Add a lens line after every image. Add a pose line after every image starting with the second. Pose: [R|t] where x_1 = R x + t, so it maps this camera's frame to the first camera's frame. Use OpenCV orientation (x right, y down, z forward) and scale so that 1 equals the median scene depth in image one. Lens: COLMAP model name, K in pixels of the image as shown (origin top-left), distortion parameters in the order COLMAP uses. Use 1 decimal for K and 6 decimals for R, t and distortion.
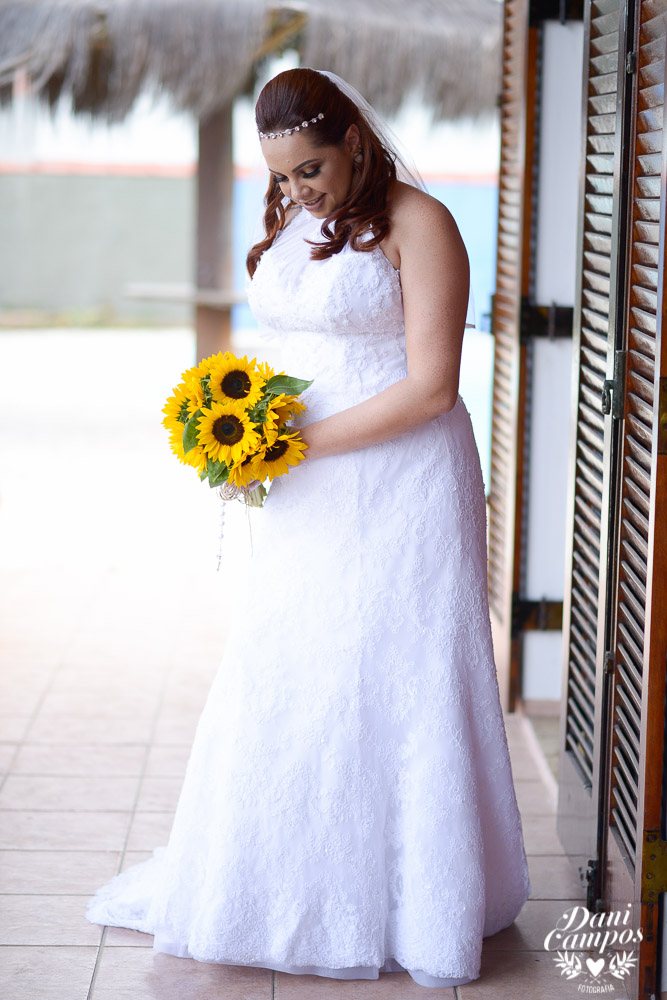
lens RADIAL K [[2427.8, 0, 333.5], [0, 2427.8, 500.0], [0, 0, 1]] dist [-0.060935, 0.652625]
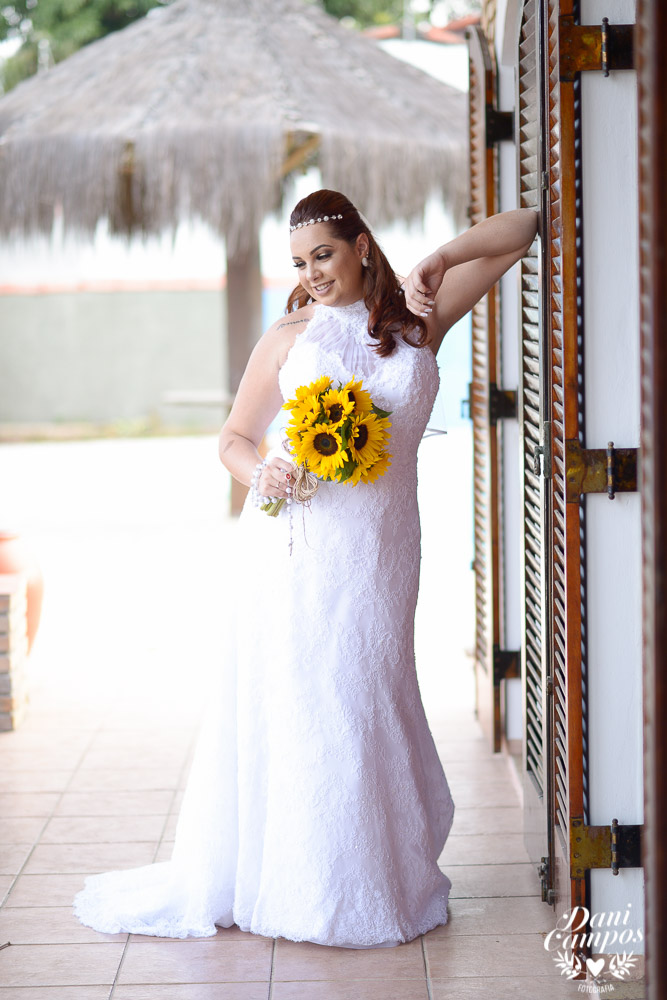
lens RADIAL K [[2427.8, 0, 333.5], [0, 2427.8, 500.0], [0, 0, 1]] dist [-0.060935, 0.652625]
pose [[0.999025, -0.036369, -0.025031, 0.031905], [0.035232, 0.998391, -0.044434, 0.019645], [0.026607, 0.043508, 0.998699, -0.141048]]
